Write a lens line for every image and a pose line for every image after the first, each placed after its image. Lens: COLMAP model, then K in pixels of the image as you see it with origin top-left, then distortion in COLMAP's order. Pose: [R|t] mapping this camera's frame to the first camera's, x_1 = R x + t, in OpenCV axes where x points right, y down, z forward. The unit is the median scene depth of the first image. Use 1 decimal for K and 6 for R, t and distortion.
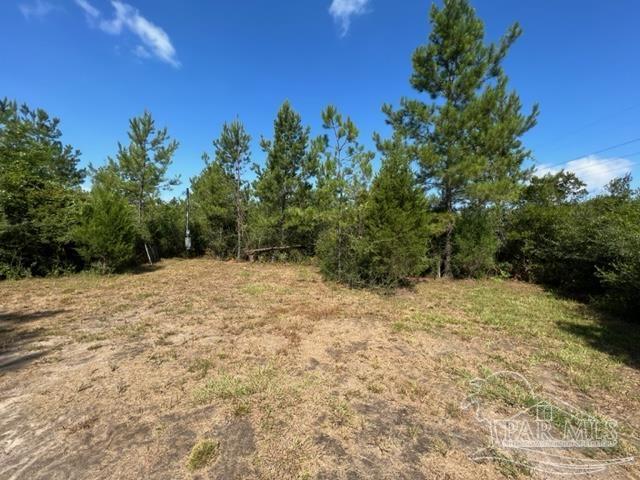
lens RADIAL K [[256.9, 0, 320.9], [0, 256.9, 238.0], [0, 0, 1]] dist [0.000352, -0.000127]
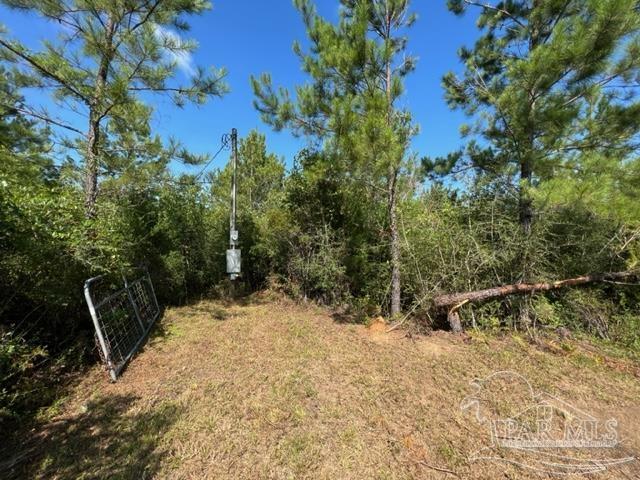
lens RADIAL K [[256.9, 0, 319.2], [0, 256.9, 241.7], [0, 0, 1]] dist [0.000352, -0.000127]
pose [[0.998831, 0.007969, -0.047676, -0.387142], [-0.008923, 0.999764, -0.019830, -0.007069], [0.047506, 0.020233, 0.998666, 0.641846]]
